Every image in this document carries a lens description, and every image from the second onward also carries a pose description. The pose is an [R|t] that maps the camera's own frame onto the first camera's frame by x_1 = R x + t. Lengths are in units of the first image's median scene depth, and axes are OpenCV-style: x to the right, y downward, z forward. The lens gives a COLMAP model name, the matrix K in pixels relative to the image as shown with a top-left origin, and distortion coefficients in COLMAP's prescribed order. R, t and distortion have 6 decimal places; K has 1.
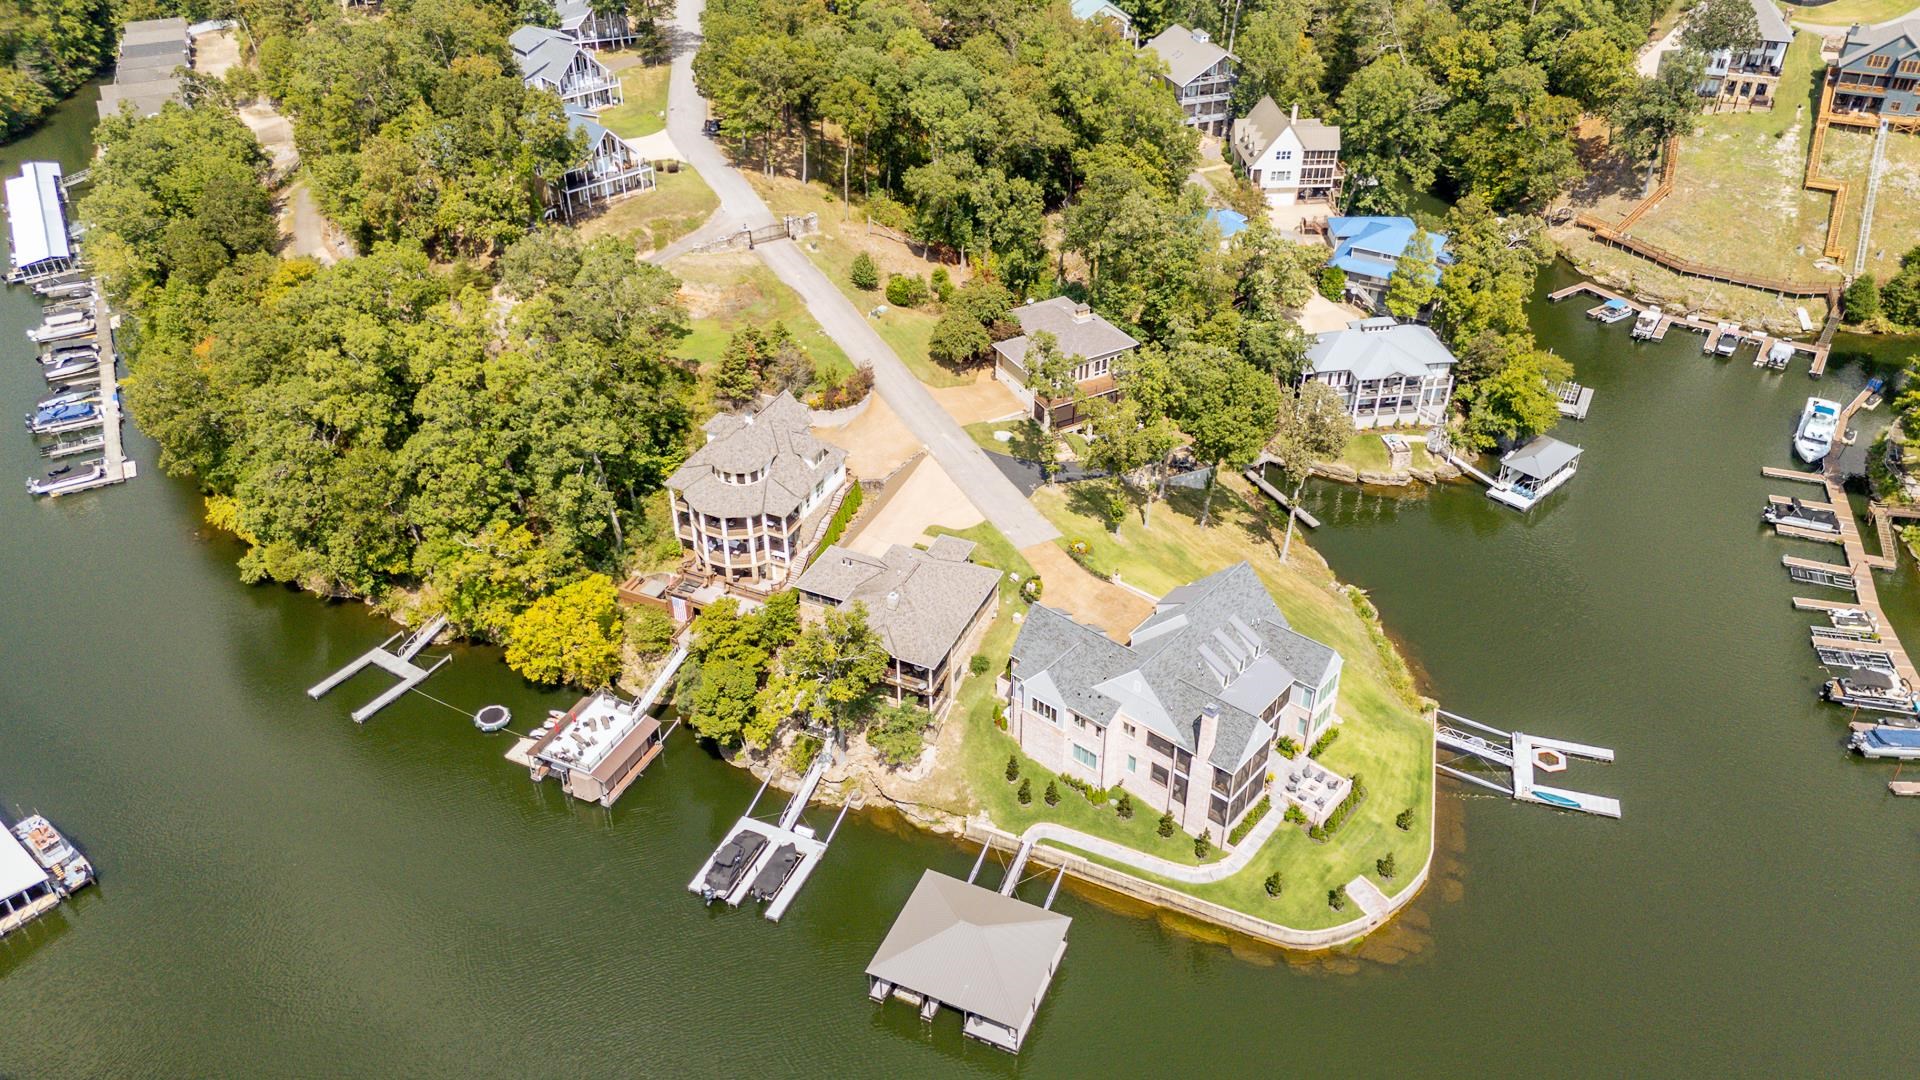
lens RADIAL K [[1416.2, 0, 946.2], [0, 1416.2, 532.7], [0, 0, 1]] dist [0.071044, -0.079912]
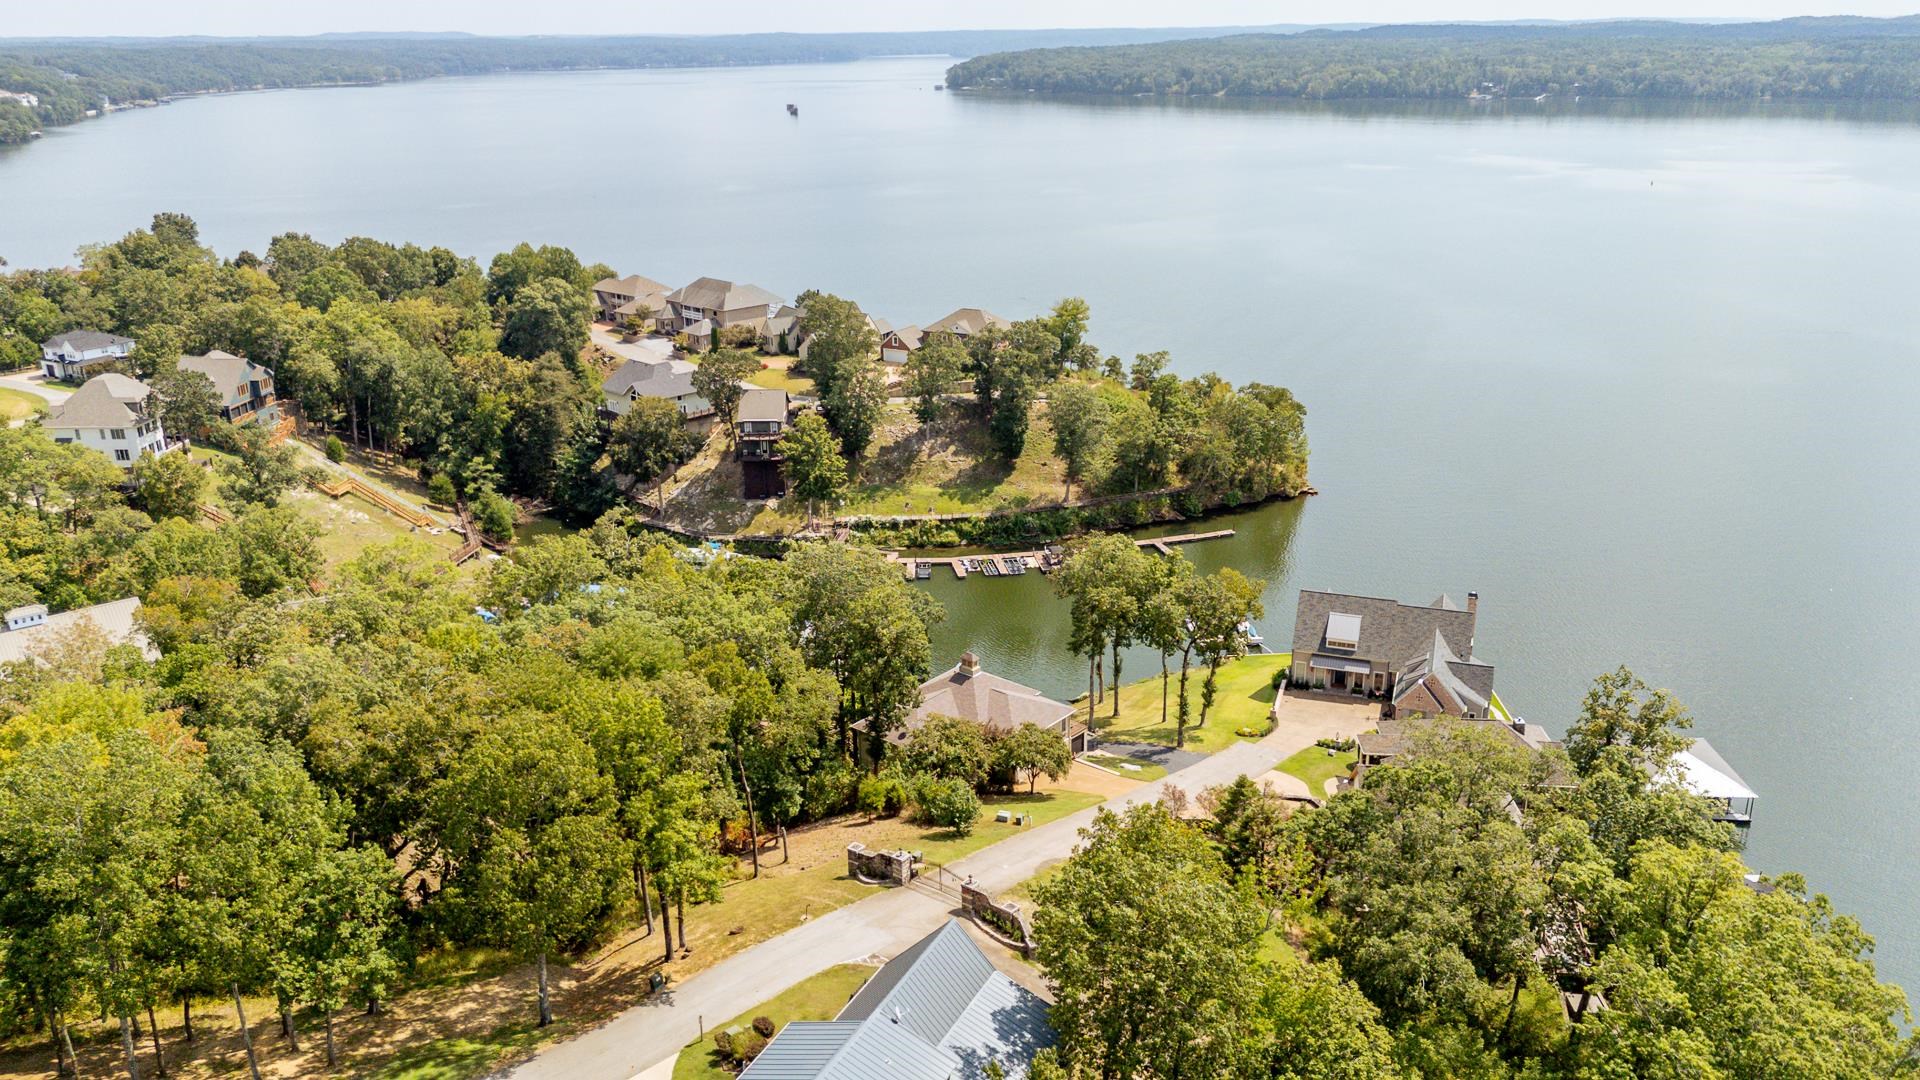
lens RADIAL K [[1416.2, 0, 954.5], [0, 1416.2, 536.7], [0, 0, 1]] dist [0.071044, -0.079912]
pose [[-0.350986, -0.299317, 0.887253, -0.571105], [0.546201, 0.704190, 0.453631, -0.548618], [-0.760574, 0.643836, -0.083674, 0.960684]]
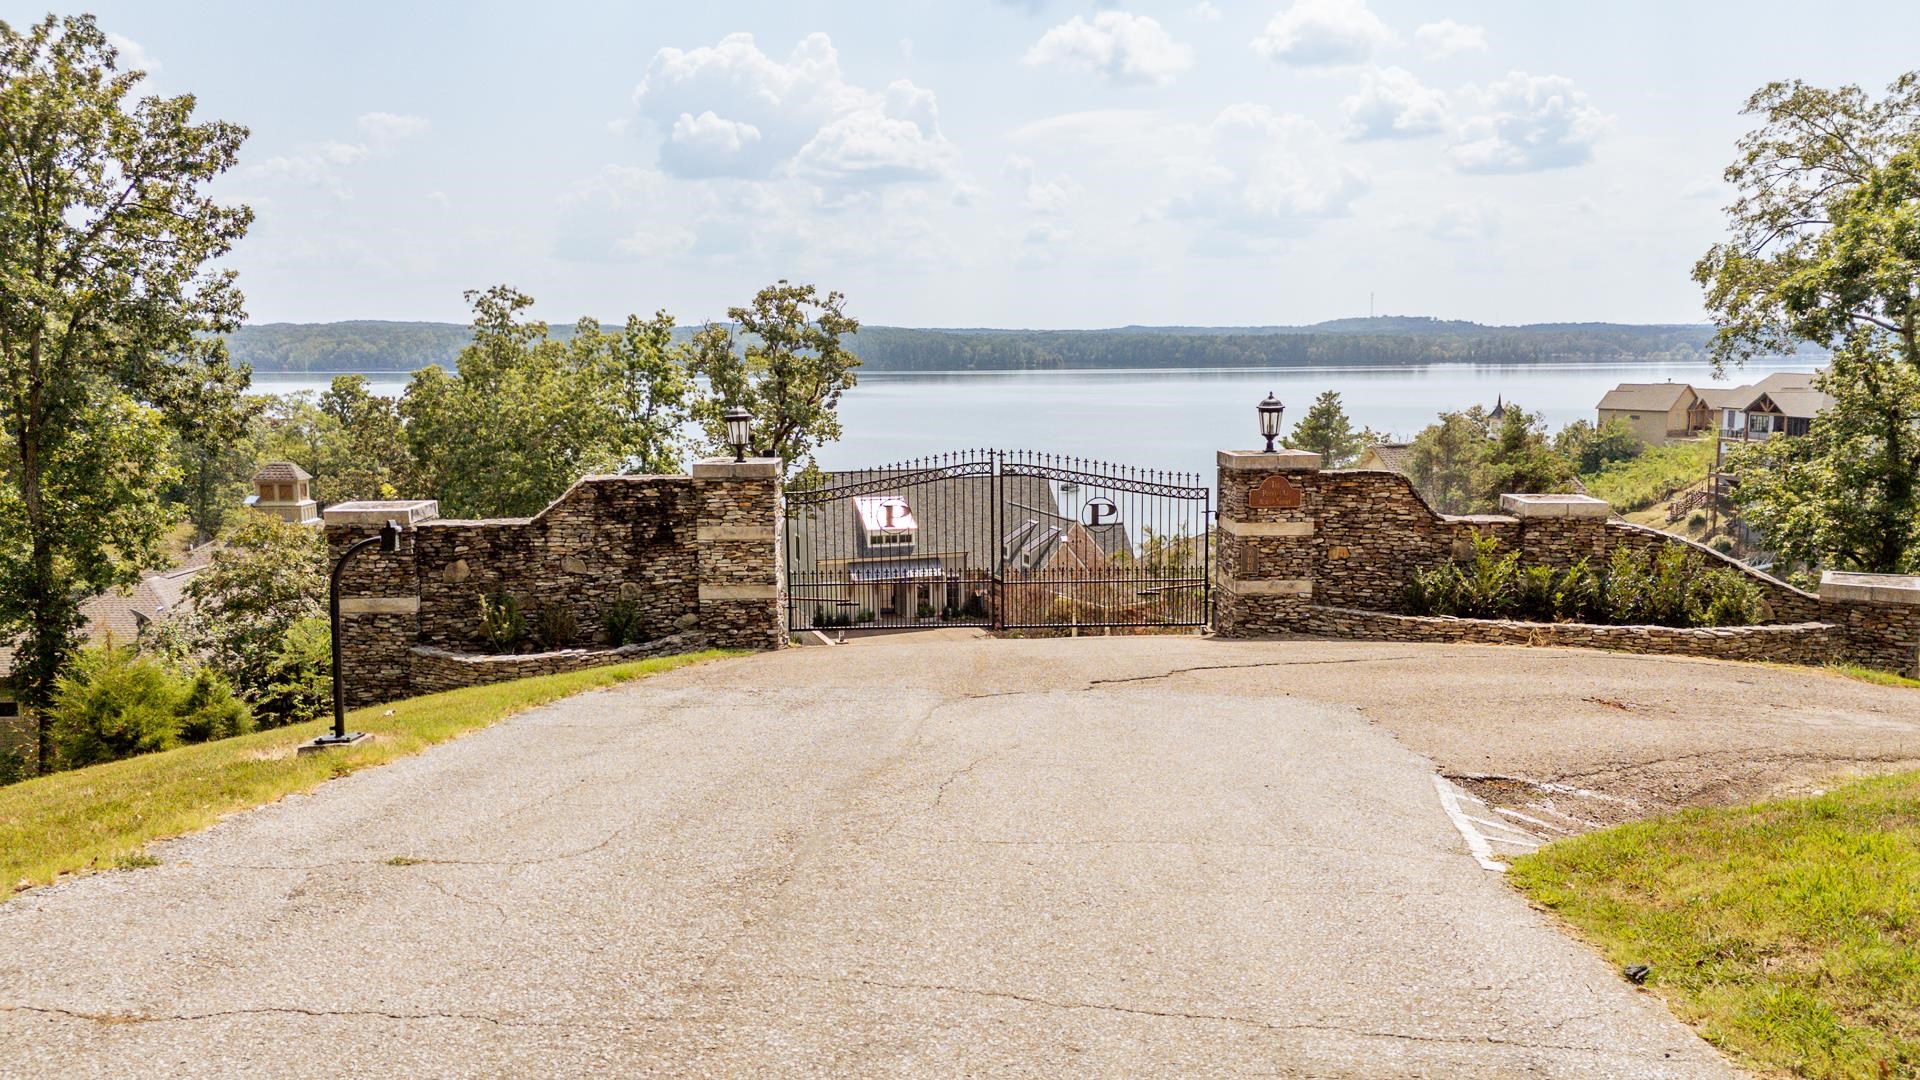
lens RADIAL K [[1416.2, 0, 957.7], [0, 1416.2, 527.2], [0, 0, 1]] dist [0.071044, -0.079912]
pose [[-0.861861, -0.055752, 0.504071, -0.168832], [0.296298, 0.751301, 0.589707, -0.268046], [-0.411586, 0.657601, -0.630998, 1.062657]]
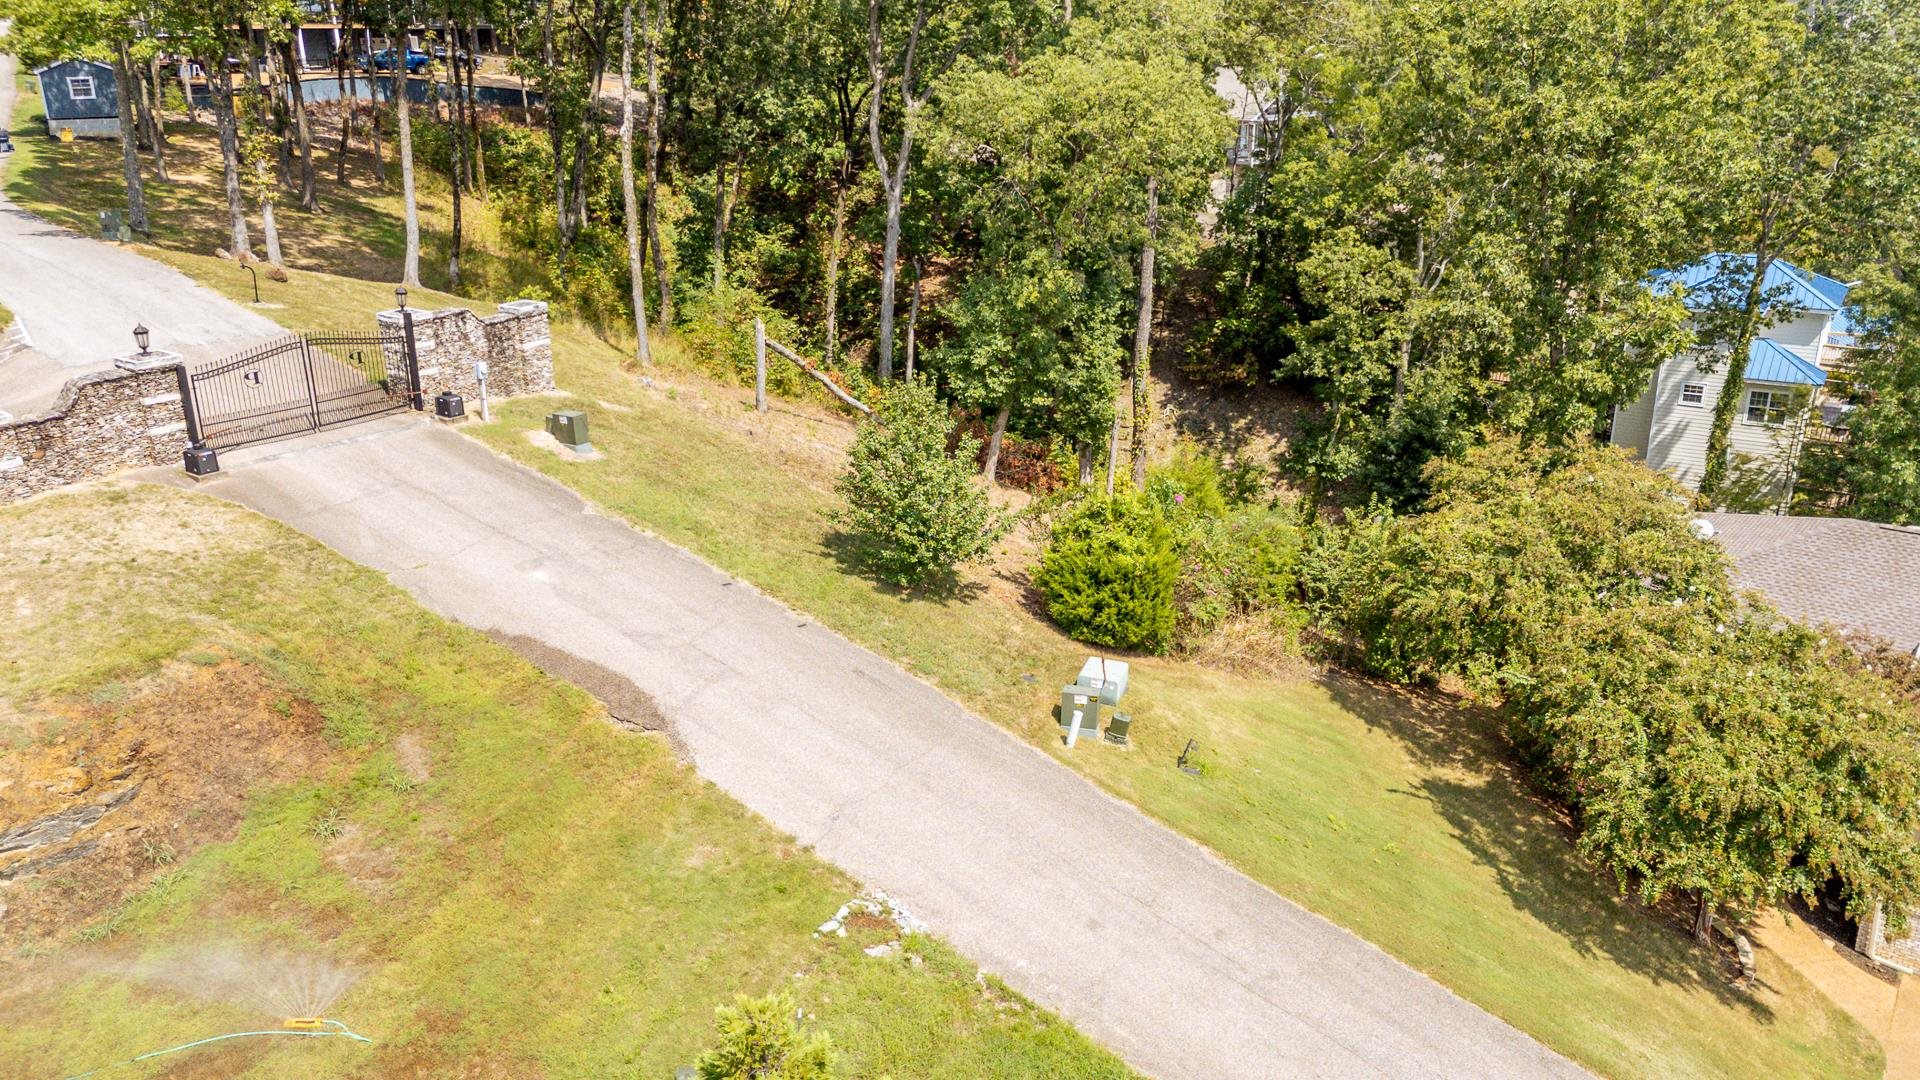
lens RADIAL K [[1420.5, 0, 947.8], [0, 1420.5, 541.5], [0, 0, 1]] dist [0.060478, -0.058616]
pose [[0.931812, -0.130449, 0.338689, -0.113413], [0.215016, 0.950200, -0.225582, -0.135787], [-0.292395, 0.283024, 0.913456, 0.823208]]
